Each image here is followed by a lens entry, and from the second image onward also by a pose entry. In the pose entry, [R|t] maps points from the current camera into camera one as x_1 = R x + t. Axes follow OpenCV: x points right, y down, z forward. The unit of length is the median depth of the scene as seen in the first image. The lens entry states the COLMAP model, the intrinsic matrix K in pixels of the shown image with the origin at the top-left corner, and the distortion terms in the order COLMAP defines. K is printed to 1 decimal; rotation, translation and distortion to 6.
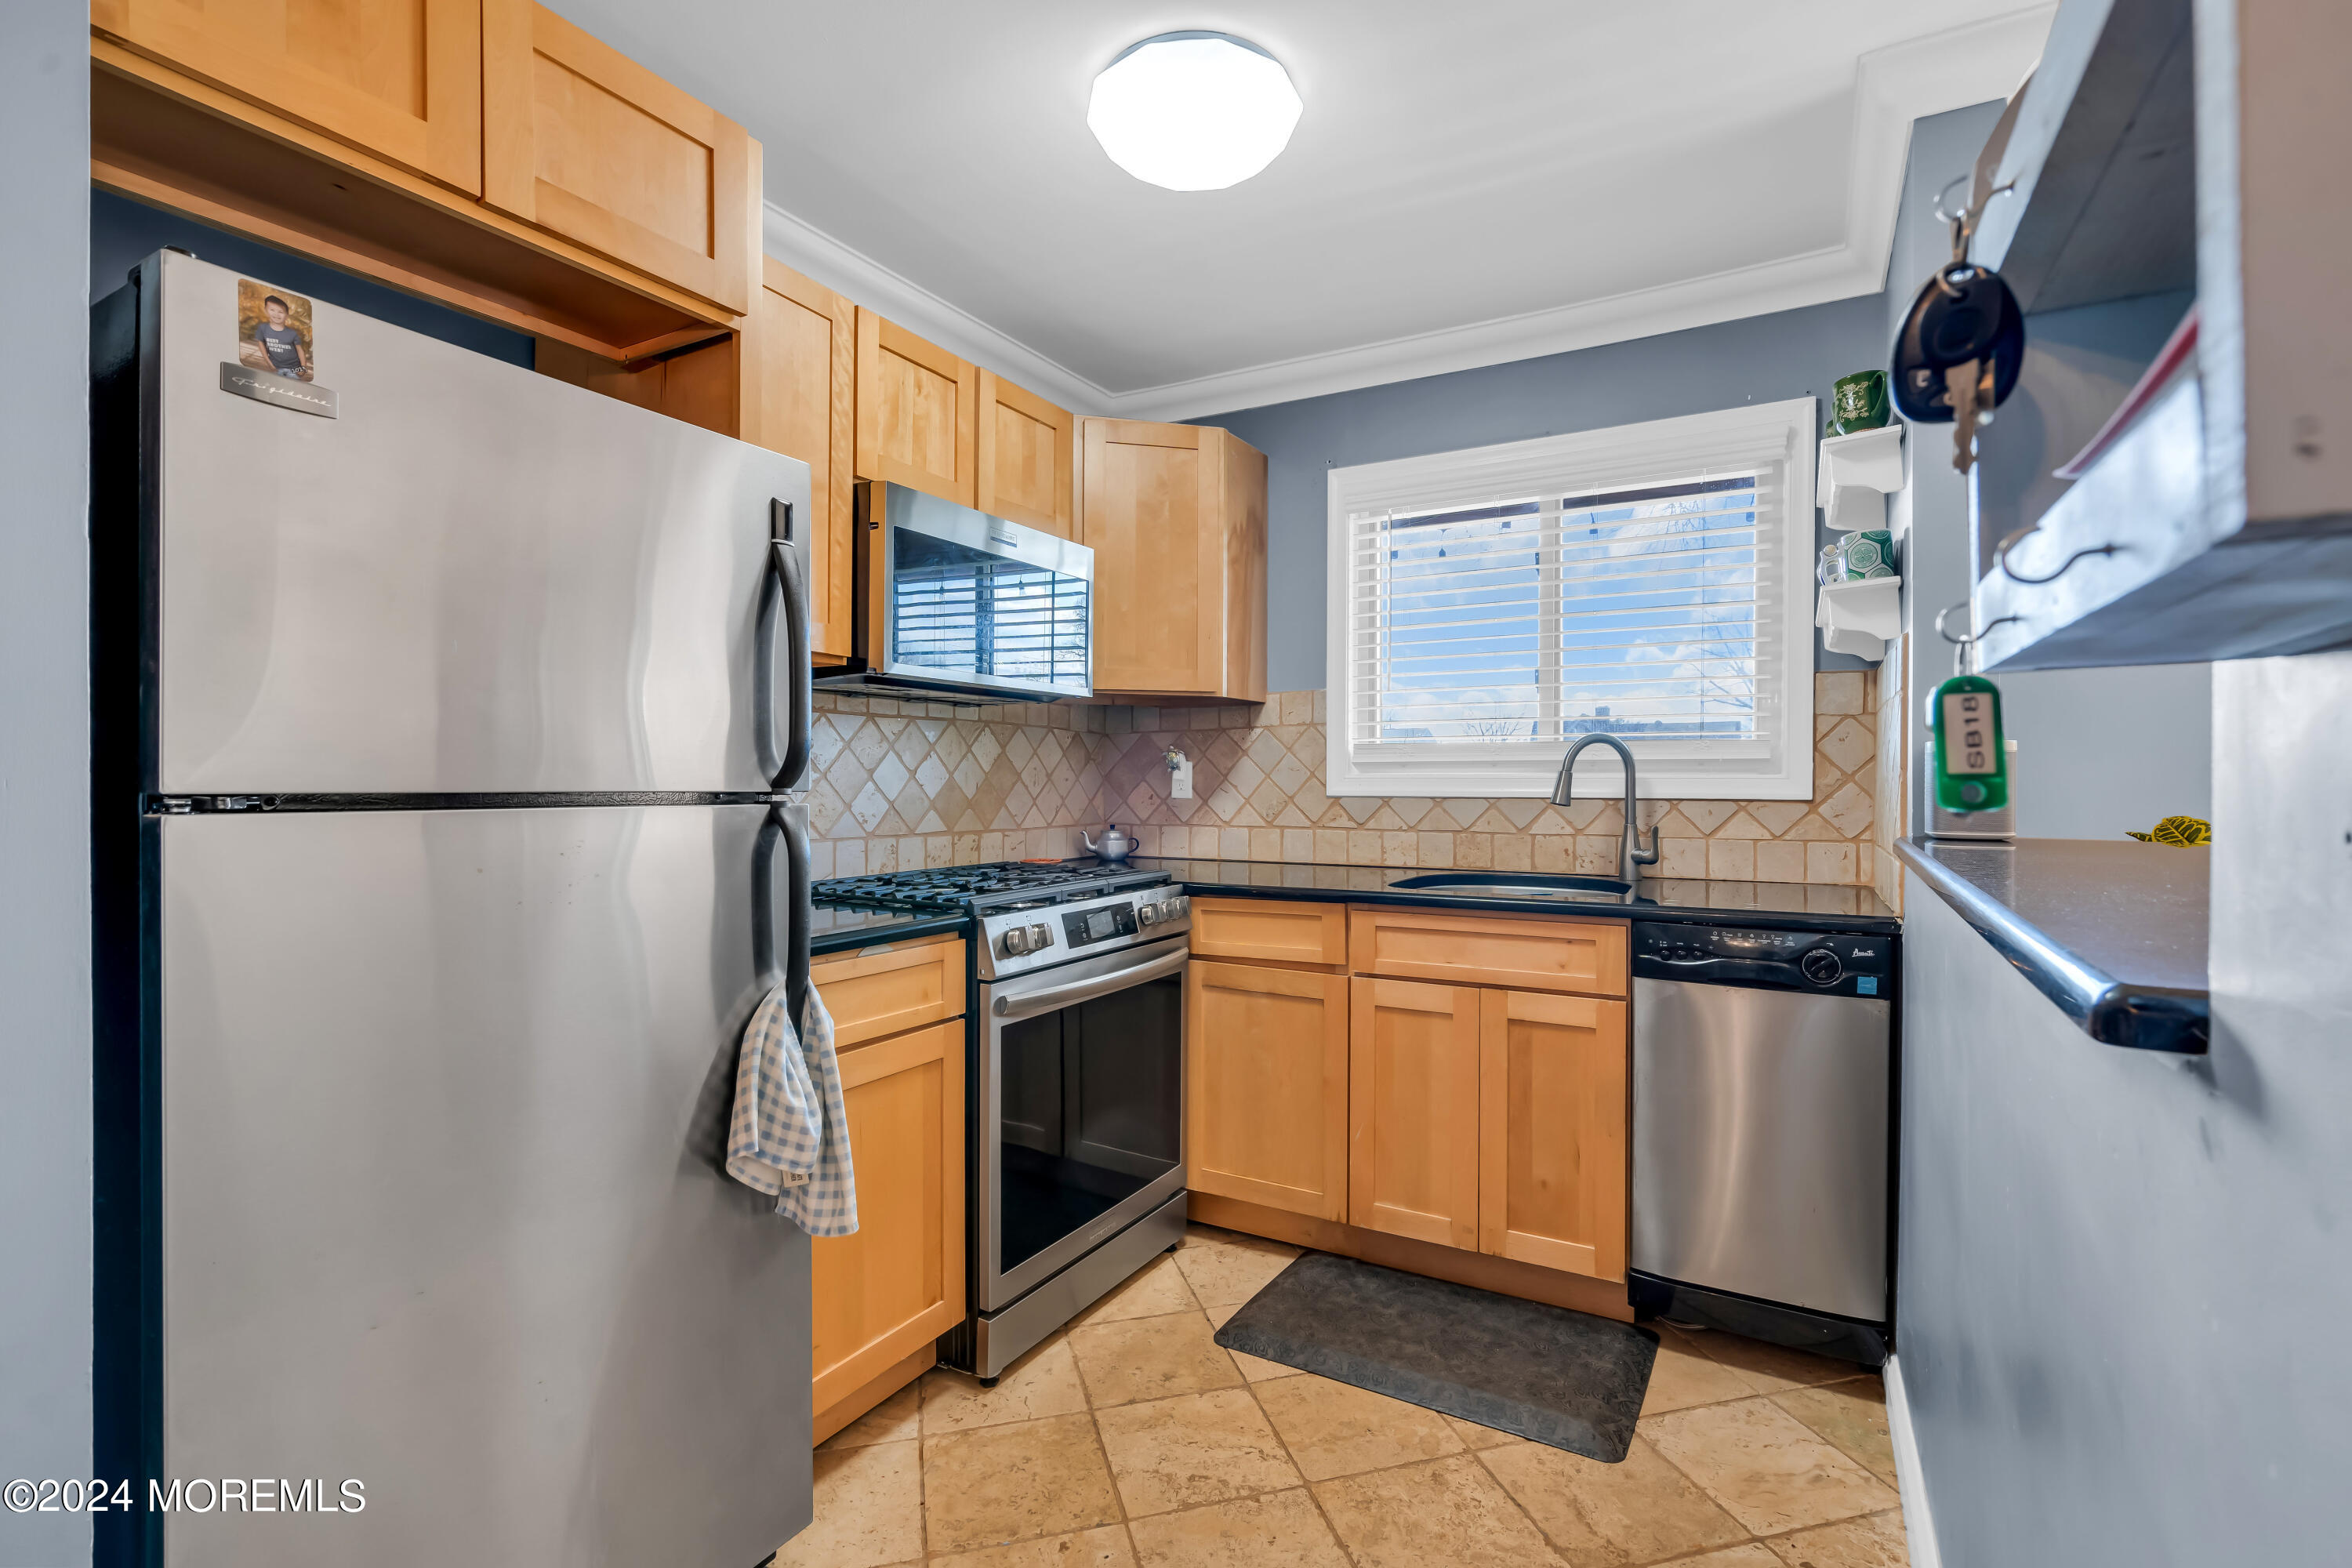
lens RADIAL K [[1050.9, 0, 1169.0], [0, 1050.9, 786.9], [0, 0, 1]] dist [-0.004721, 0.002256]
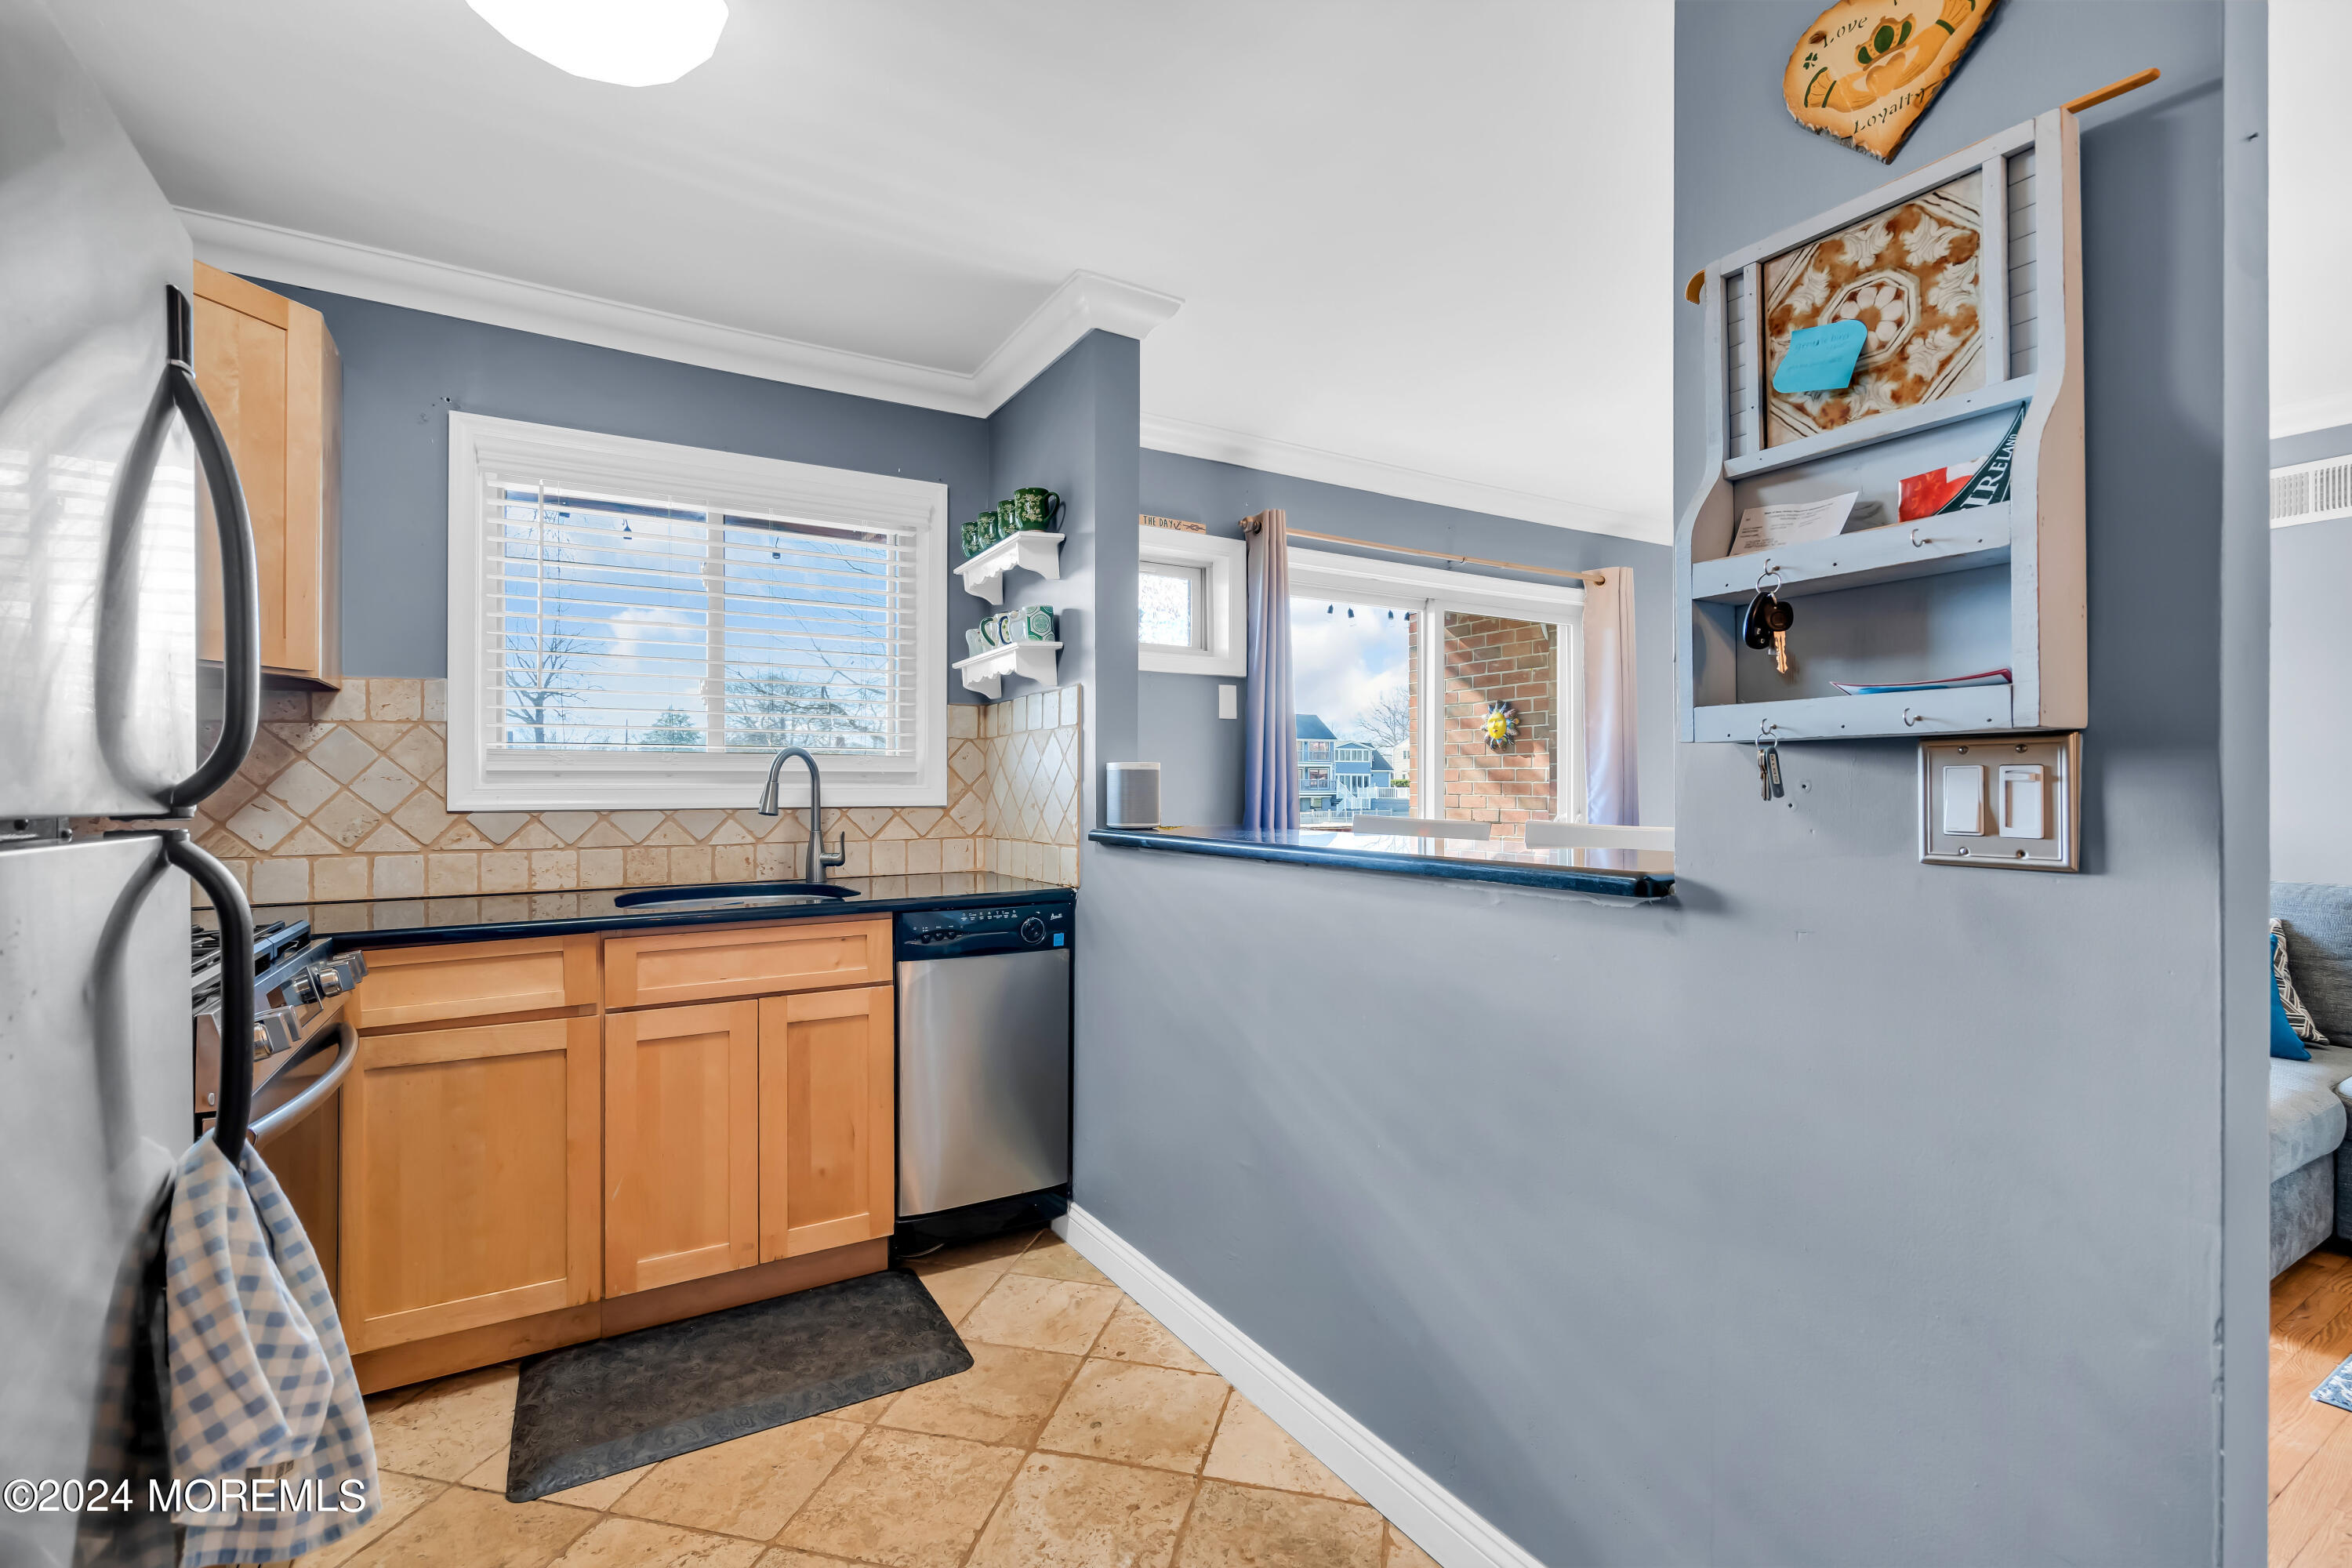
lens RADIAL K [[1050.9, 0, 1155.2], [0, 1050.9, 785.9], [0, 0, 1]] dist [-0.004721, 0.002256]
pose [[0.493605, 0.000807, 0.869686, -0.387426], [0.010480, 0.999921, -0.006876, 0.000015], [-0.869623, 0.012508, 0.493558, 0.176210]]
